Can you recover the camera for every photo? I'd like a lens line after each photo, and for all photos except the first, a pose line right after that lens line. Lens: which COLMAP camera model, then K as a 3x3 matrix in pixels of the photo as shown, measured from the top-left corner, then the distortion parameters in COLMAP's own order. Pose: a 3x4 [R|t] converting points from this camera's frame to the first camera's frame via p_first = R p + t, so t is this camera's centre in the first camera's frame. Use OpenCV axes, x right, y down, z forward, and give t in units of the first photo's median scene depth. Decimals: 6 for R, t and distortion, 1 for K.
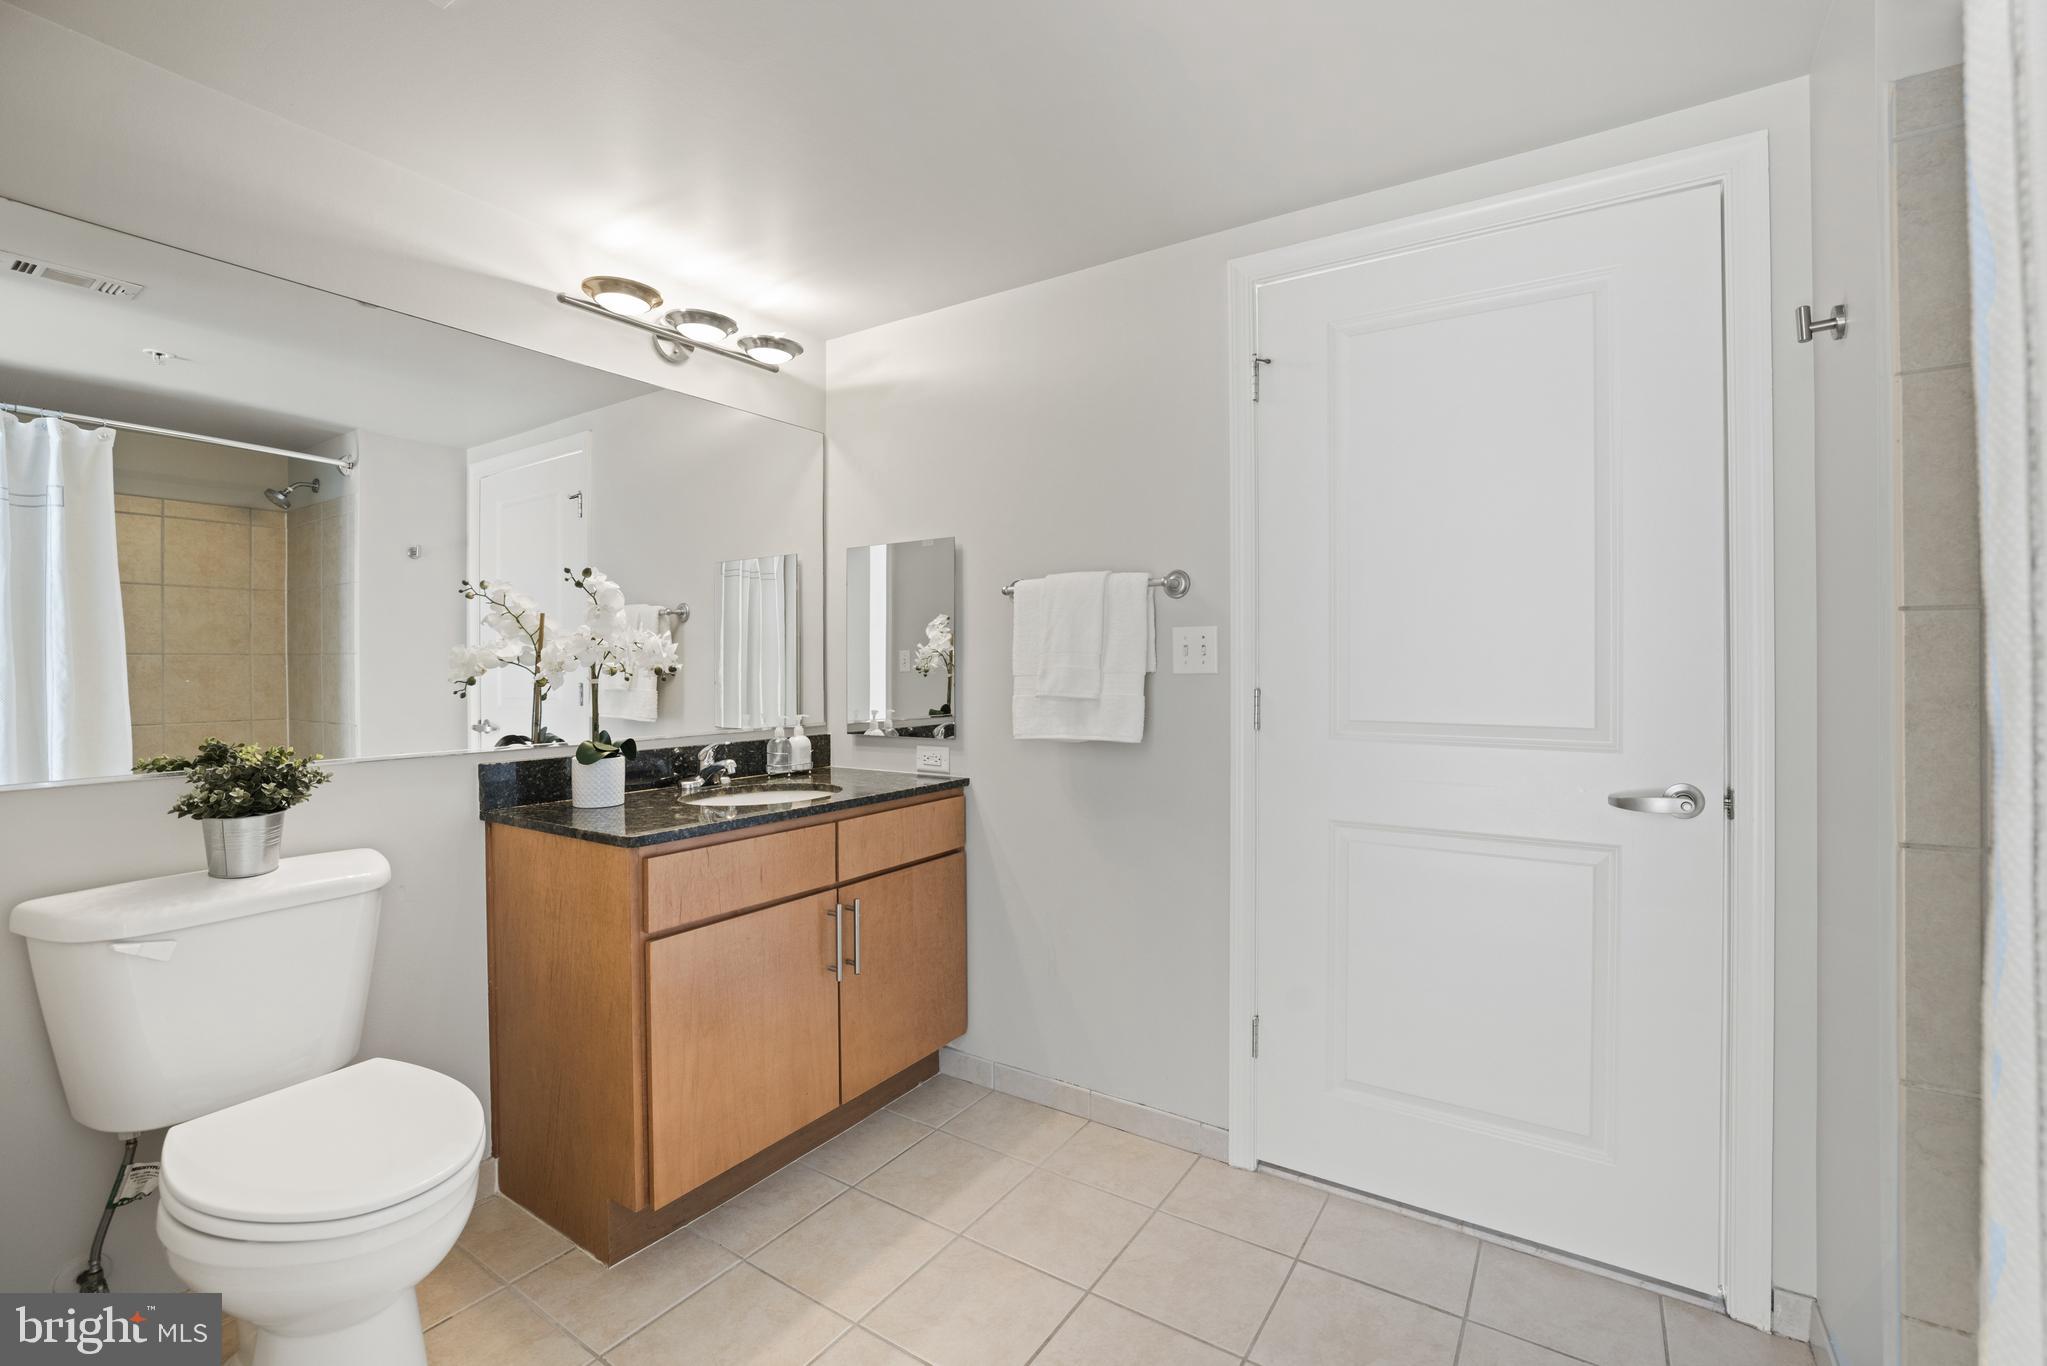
lens RADIAL K [[889.1, 0, 1030.0], [0, 889.1, 687.7], [0, 0, 1]] dist [-0.044937, 0.021340]
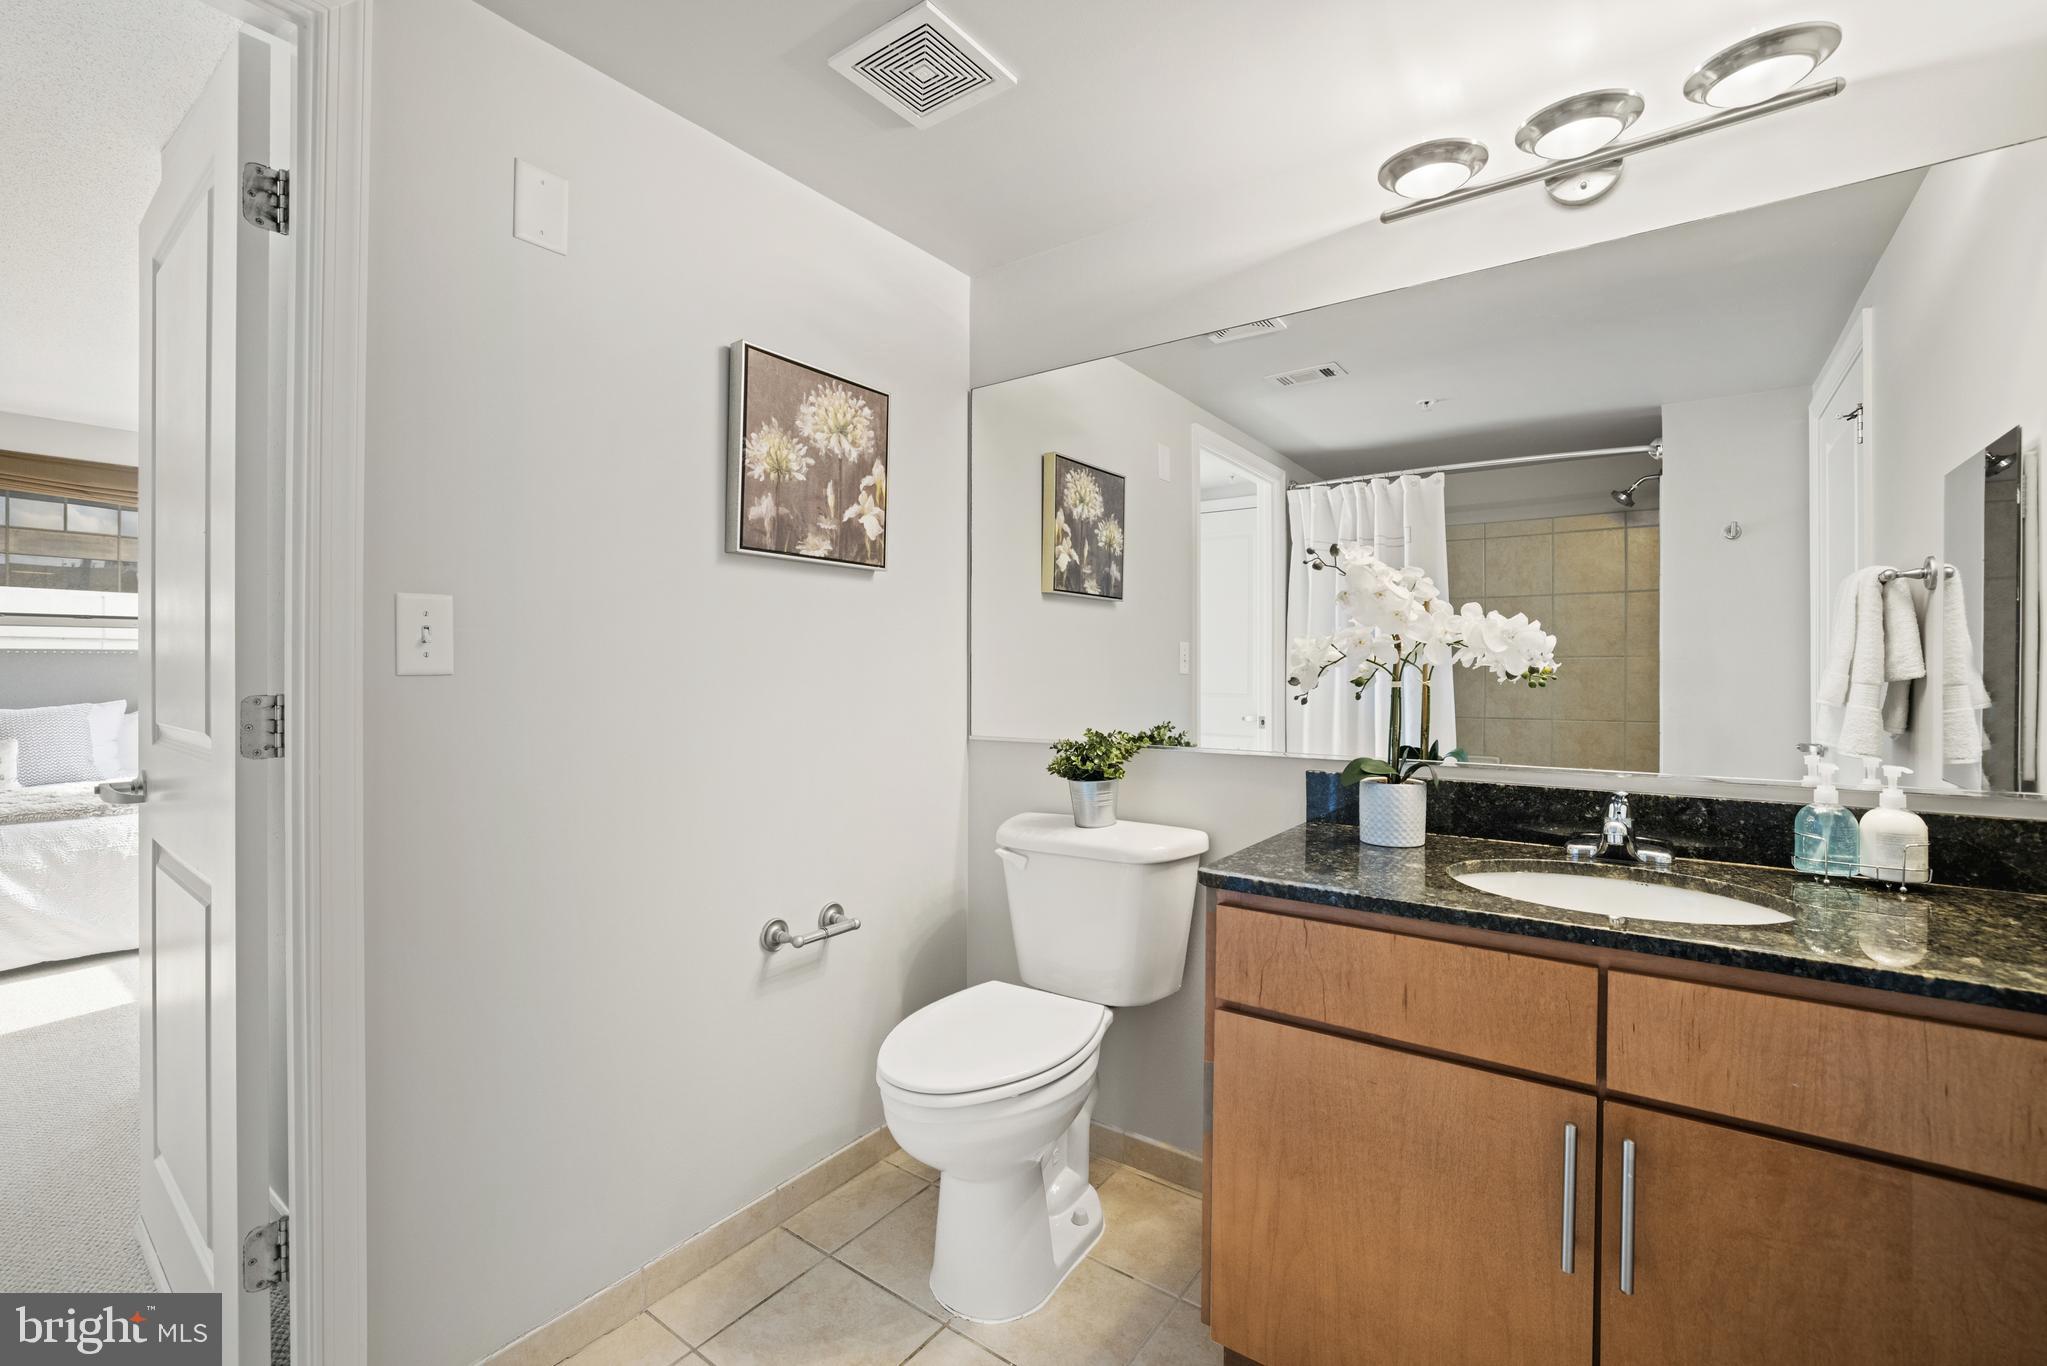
lens RADIAL K [[889.1, 0, 1030.0], [0, 889.1, 687.7], [0, 0, 1]] dist [-0.044937, 0.021340]
pose [[-0.049198, 0.022078, -0.998545, 0.290653], [-0.027069, 0.999359, 0.023430, -0.013508], [0.998422, 0.028182, -0.048568, 0.671770]]
